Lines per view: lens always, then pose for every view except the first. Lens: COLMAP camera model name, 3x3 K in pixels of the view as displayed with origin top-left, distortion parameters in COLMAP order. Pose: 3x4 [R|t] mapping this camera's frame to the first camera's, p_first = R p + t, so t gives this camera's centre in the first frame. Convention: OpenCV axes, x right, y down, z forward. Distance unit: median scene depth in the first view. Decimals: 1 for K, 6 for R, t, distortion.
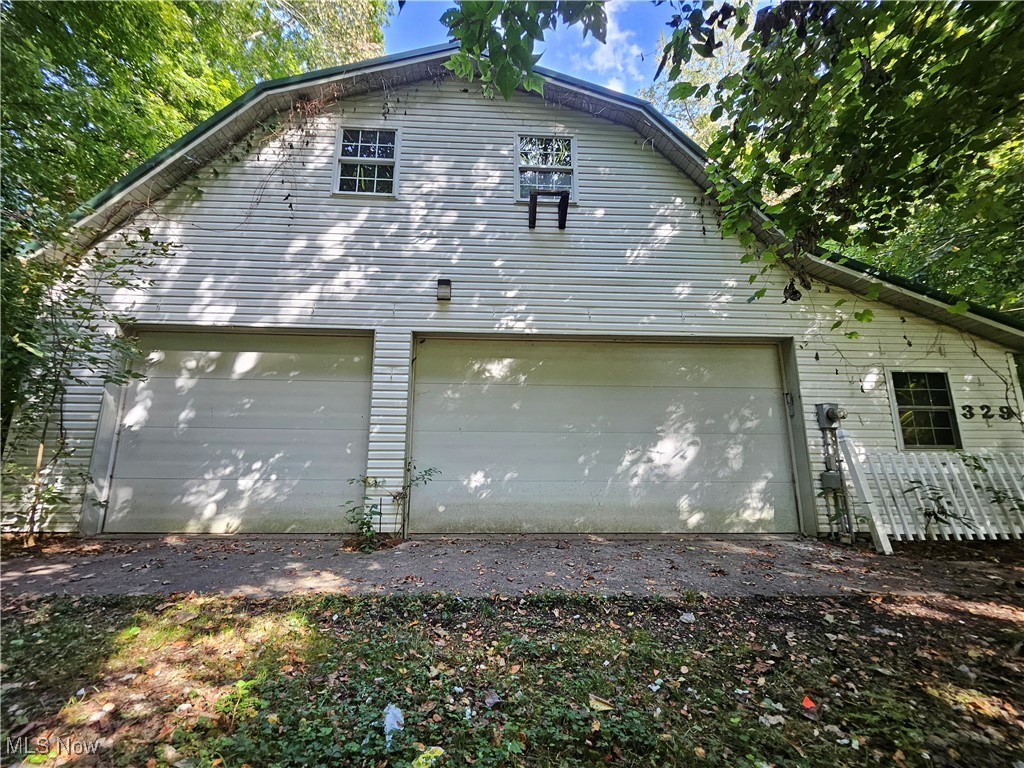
lens RADIAL K [[401.8, 0, 505.9], [0, 401.8, 375.7], [0, 0, 1]] dist [-0.001659, -0.000321]
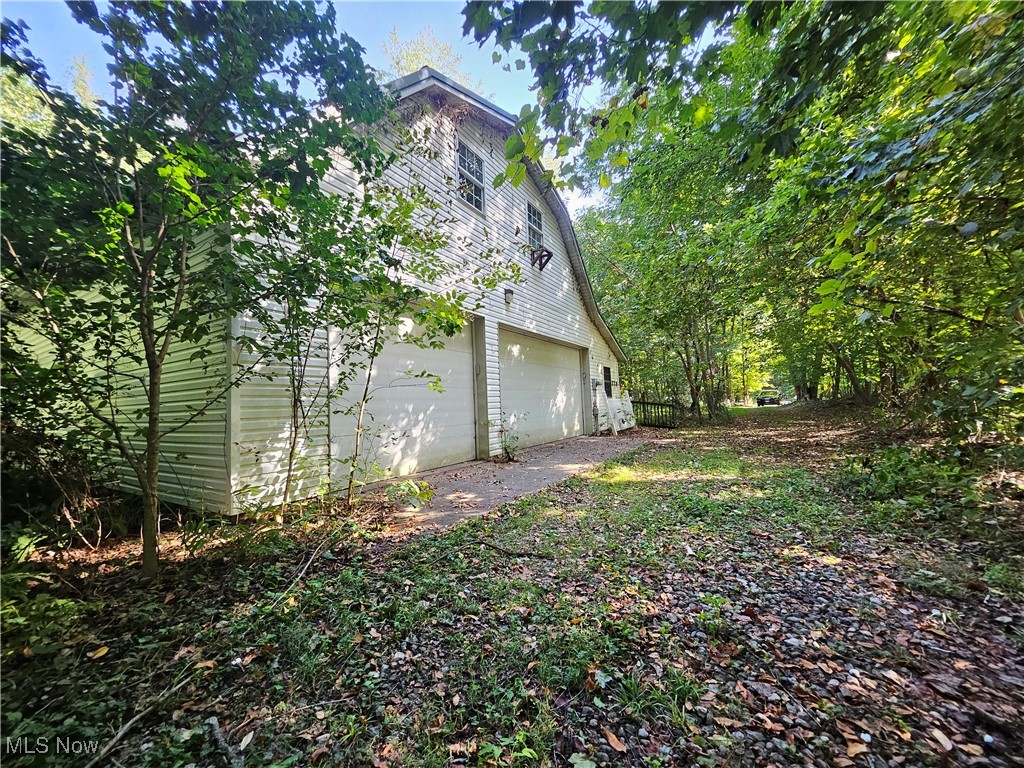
lens RADIAL K [[401.8, 0, 505.9], [0, 401.8, 375.7], [0, 0, 1]] dist [-0.001659, -0.000321]
pose [[0.551926, 0.030484, 0.833336, -1.400821], [-0.127600, 0.990650, 0.048272, 0.010015], [-0.824073, -0.132976, 0.550656, 0.134888]]
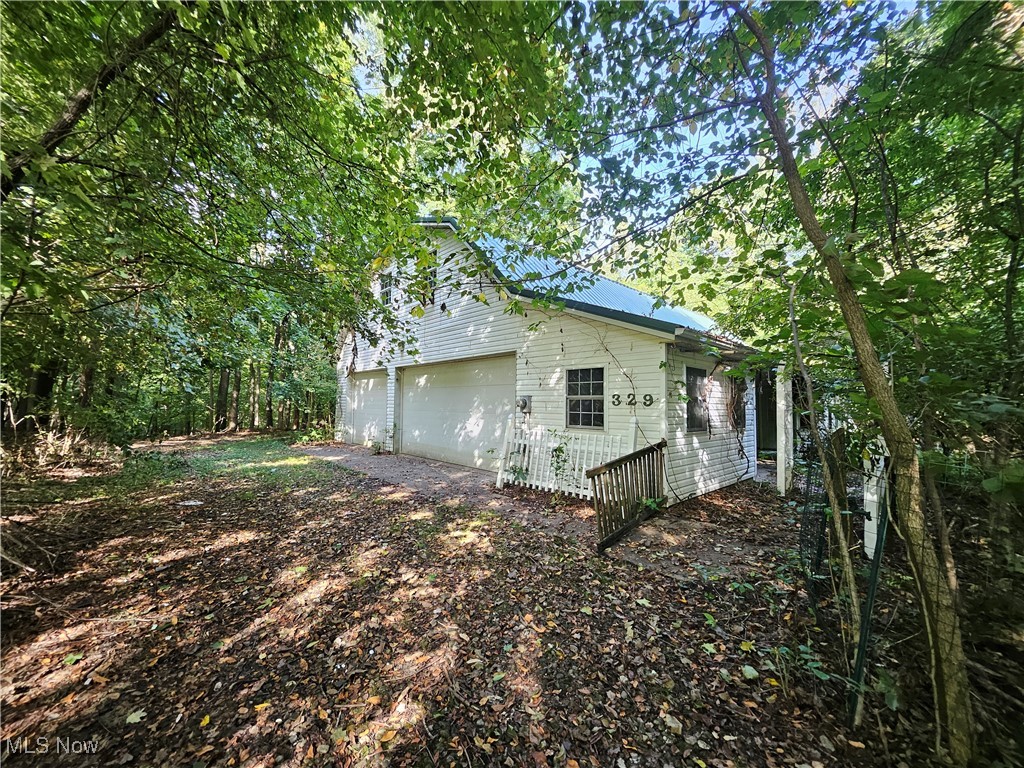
lens RADIAL K [[423.4, 0, 490.0], [0, 423.4, 388.6], [0, 0, 1]] dist [-0.002452, -0.000353]
pose [[0.608778, -0.030088, -0.792770, 1.923511], [0.133721, 0.988875, 0.065155, -0.073982], [0.781990, -0.145675, 0.606029, -0.042428]]
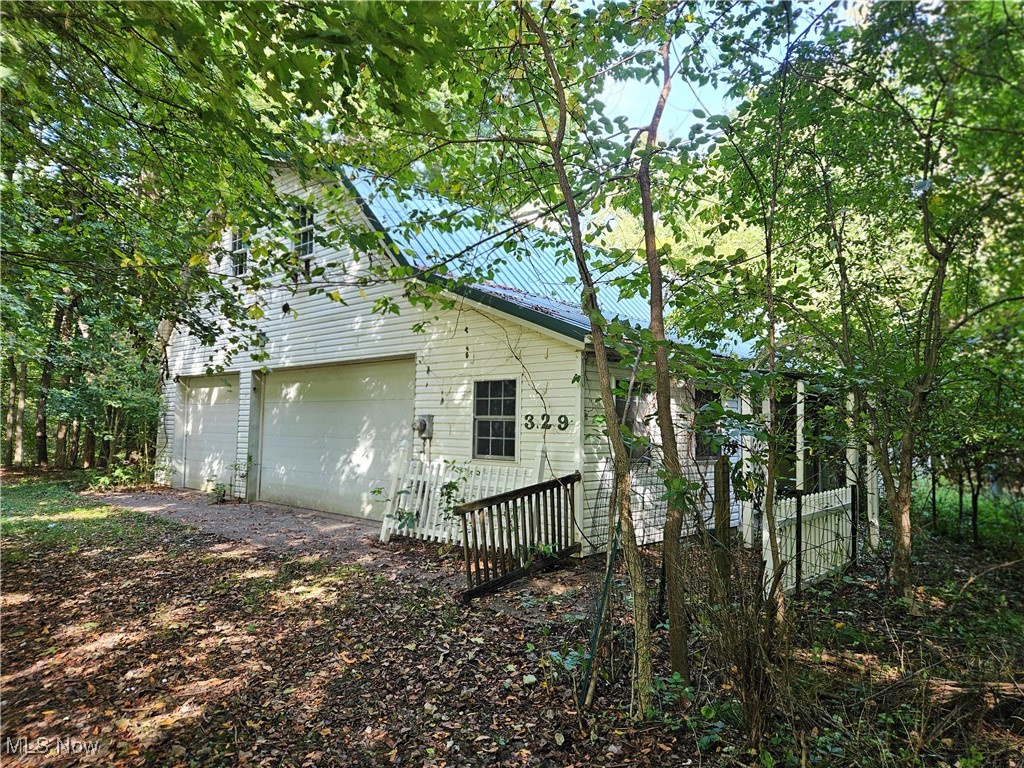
lens RADIAL K [[722.9, 0, 512.0], [0, 722.9, 384.0], [0, 0, 1]] dist [0.075237, -0.065478]
pose [[0.678348, -0.041515, -0.733567, 2.351761], [0.122292, 0.990855, 0.057011, -0.094852], [0.724492, -0.128383, 0.677221, -0.138147]]
